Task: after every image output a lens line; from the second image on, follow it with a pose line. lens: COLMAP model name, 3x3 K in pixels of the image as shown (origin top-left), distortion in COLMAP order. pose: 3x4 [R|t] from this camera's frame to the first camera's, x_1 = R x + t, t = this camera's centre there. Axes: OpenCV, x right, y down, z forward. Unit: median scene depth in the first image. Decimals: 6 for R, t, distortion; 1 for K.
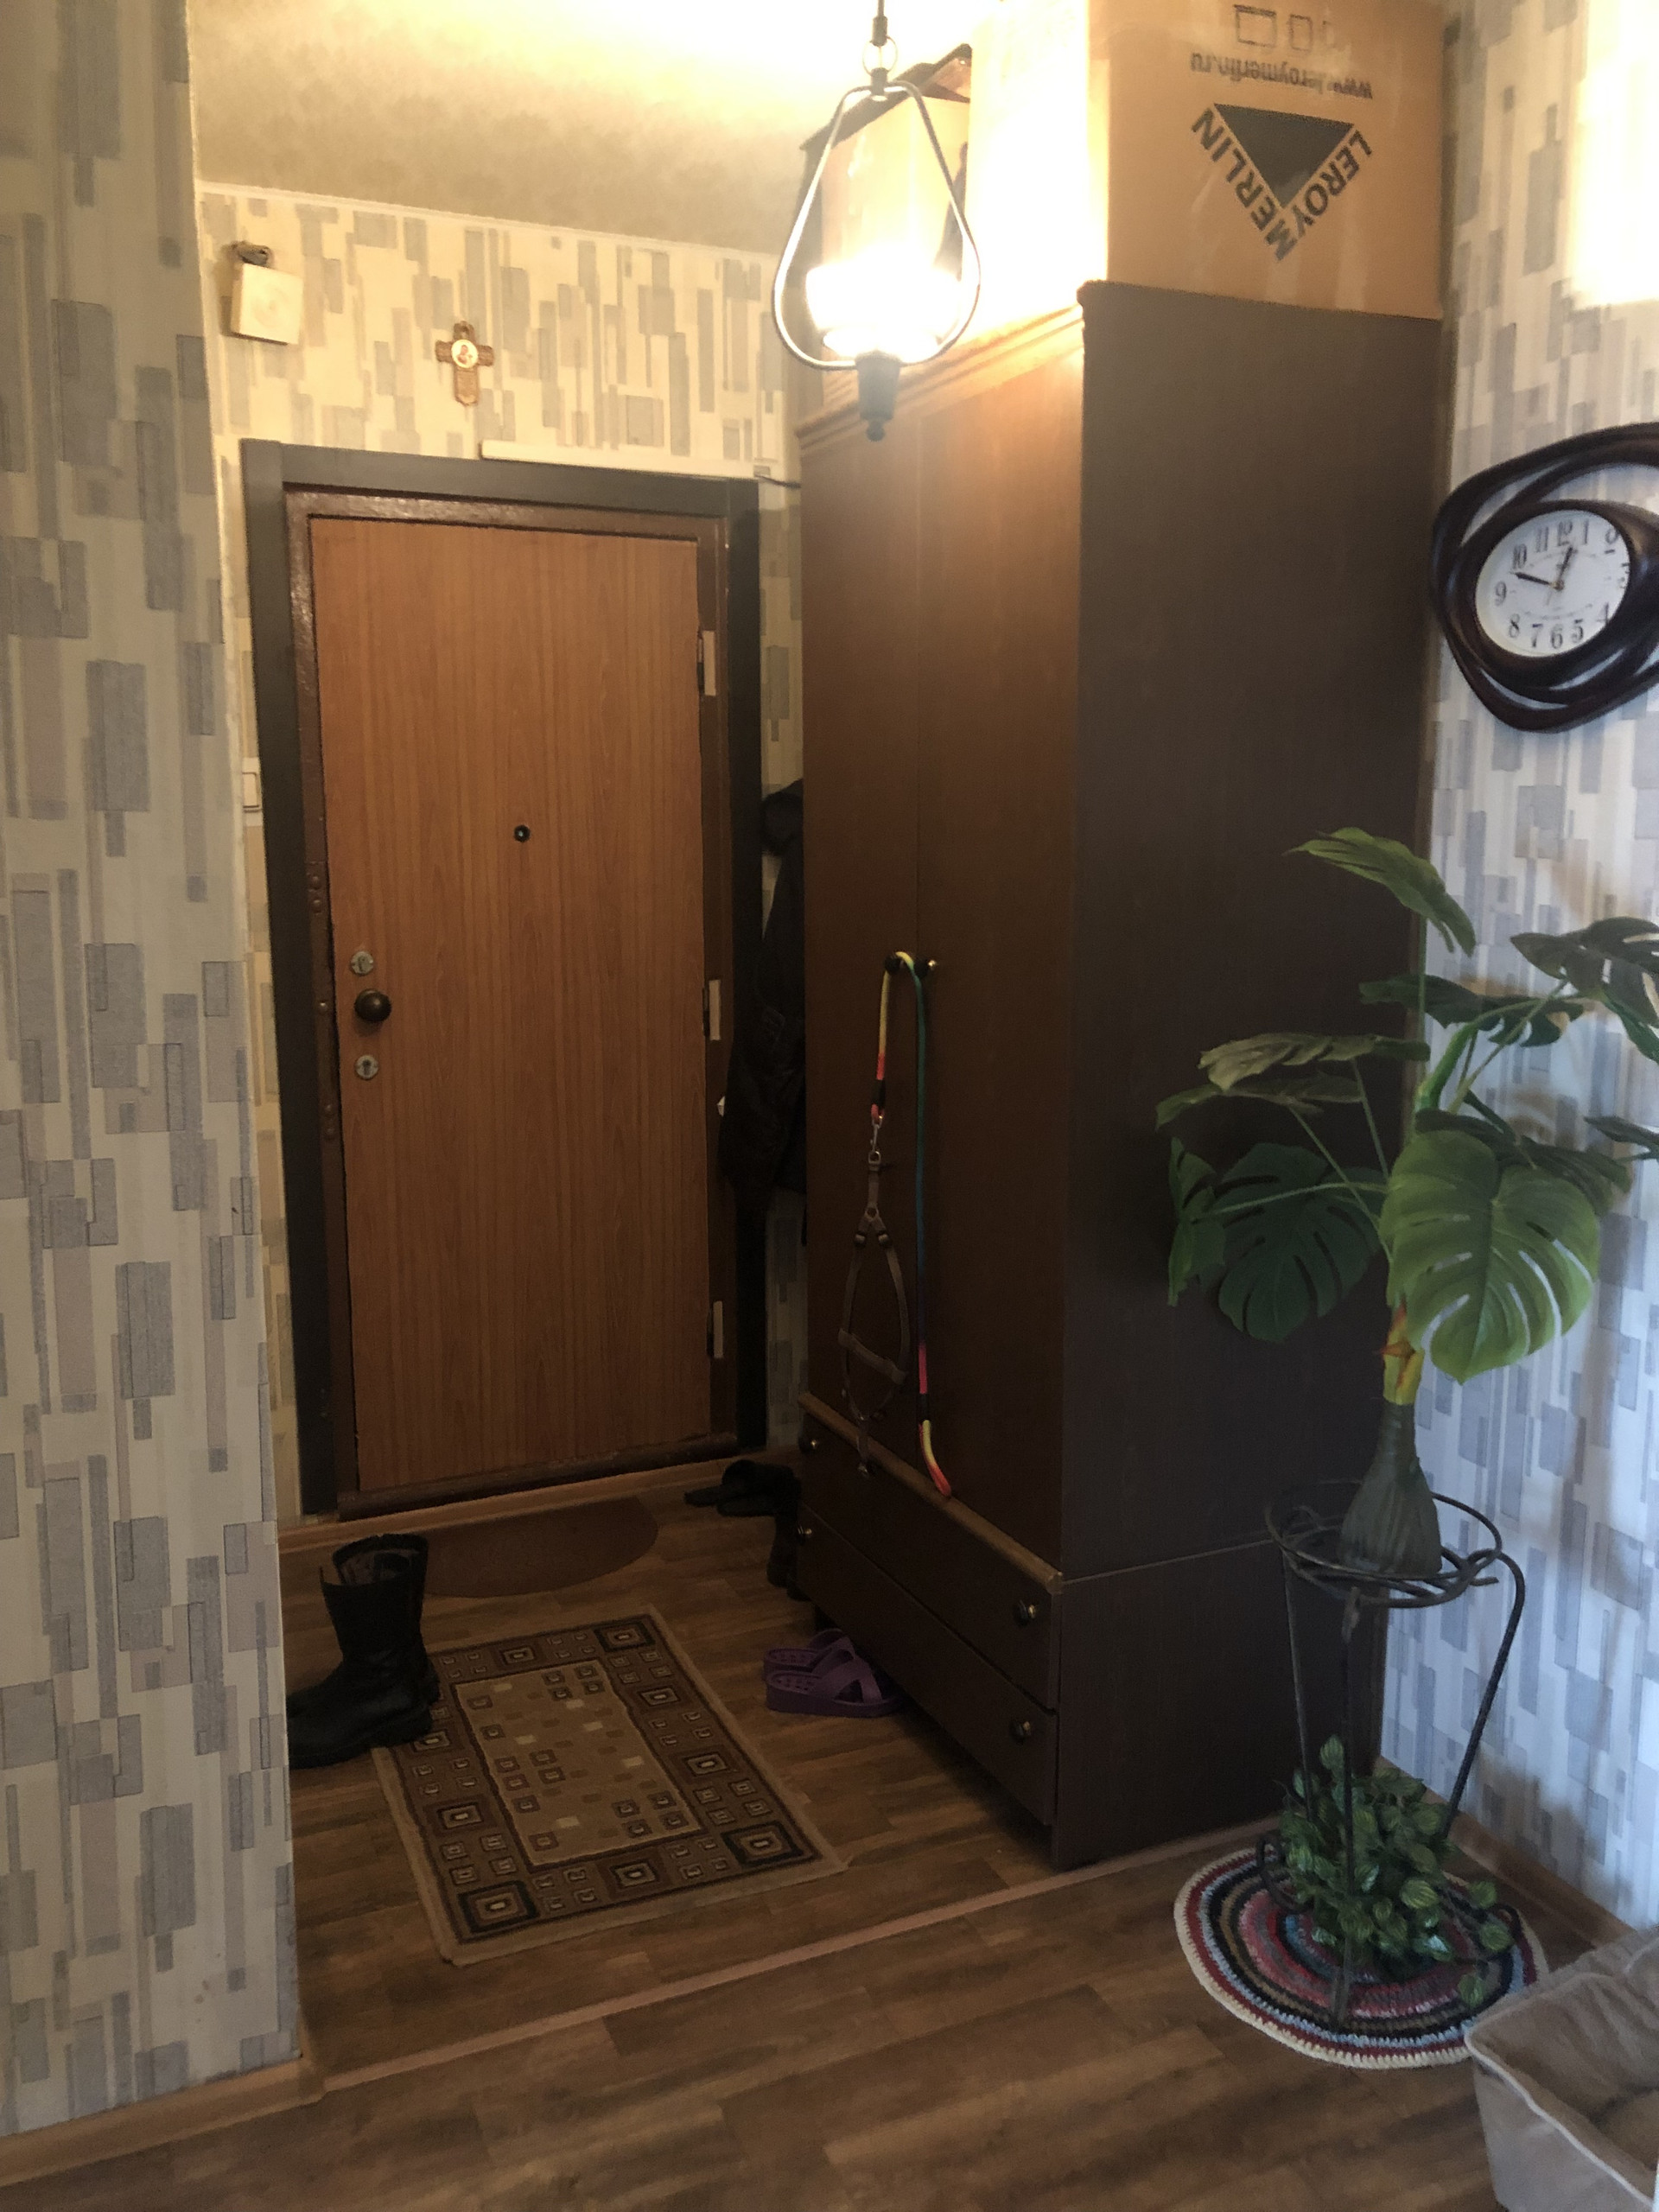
lens RADIAL K [[1791.7, 0, 832.5], [0, 1791.7, 1088.9], [0, 0, 1]] dist [0.000689, 0.005591]
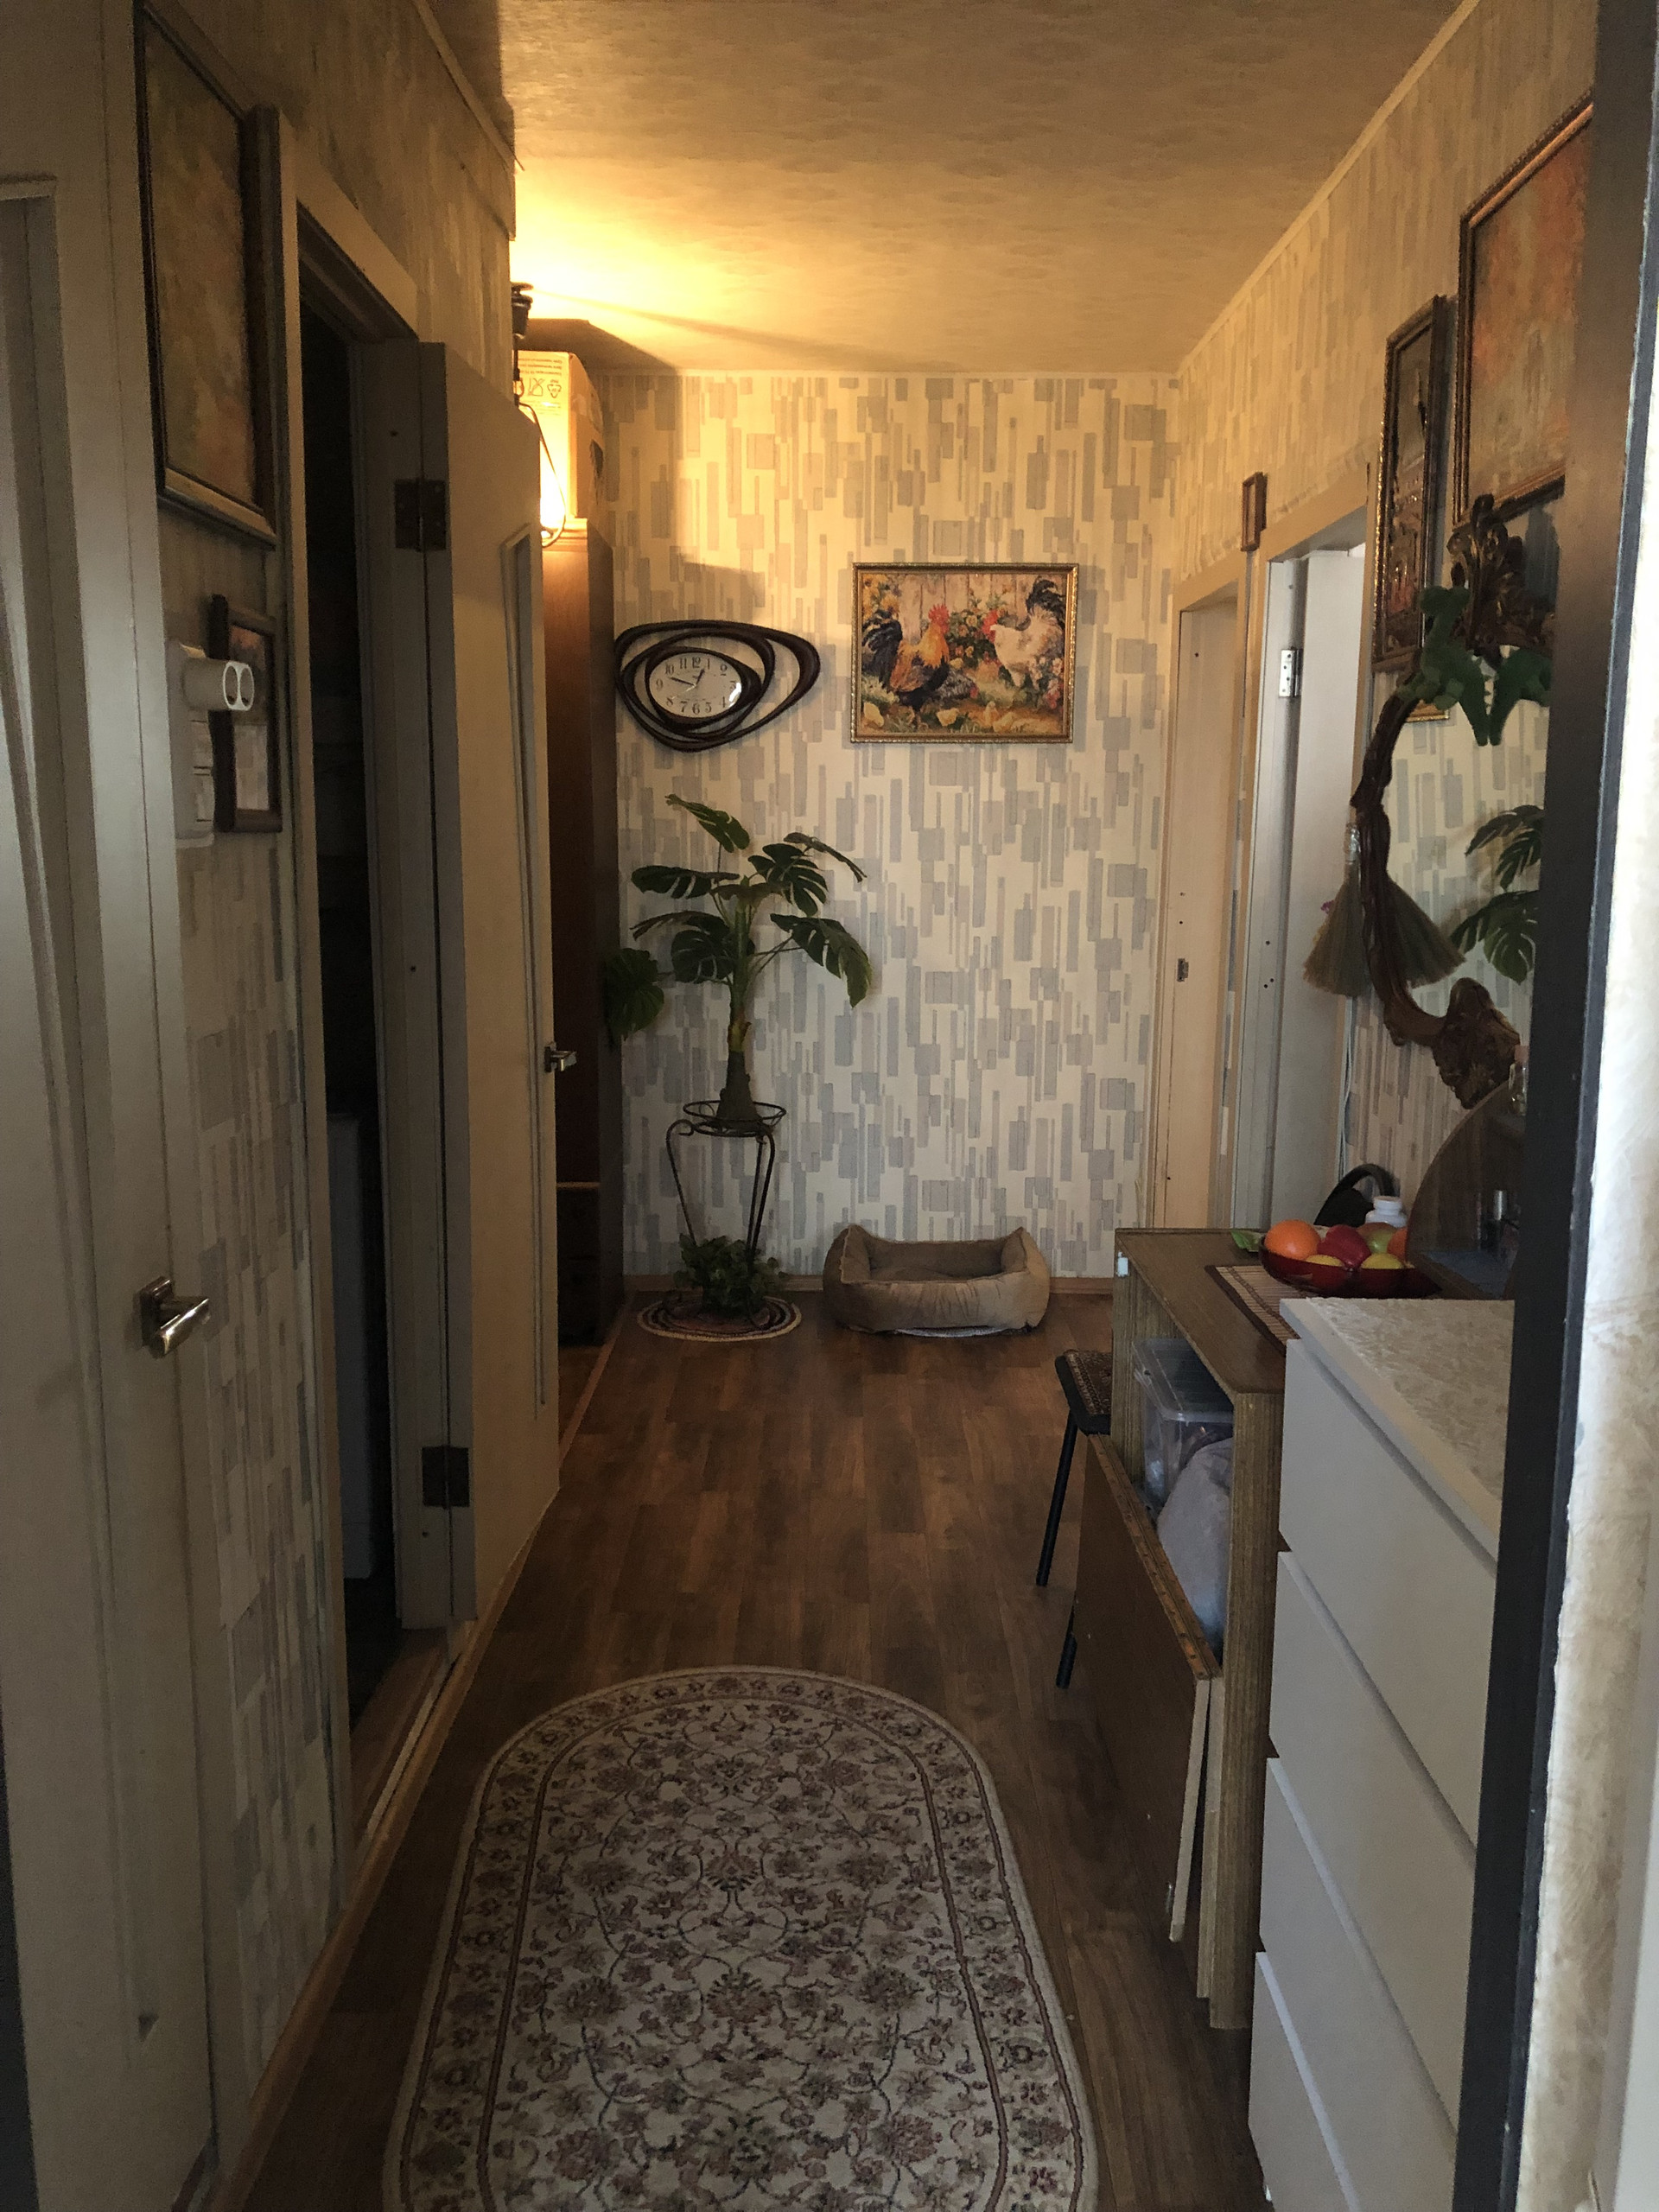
lens RADIAL K [[1791.7, 0, 829.4], [0, 1791.7, 1111.0], [0, 0, 1]] dist [0.000689, 0.005591]
pose [[0.413760, -0.152264, 0.897563, -1.581905], [0.133479, 0.985406, 0.105634, 0.024821], [-0.900548, 0.076099, 0.428045, -0.057551]]
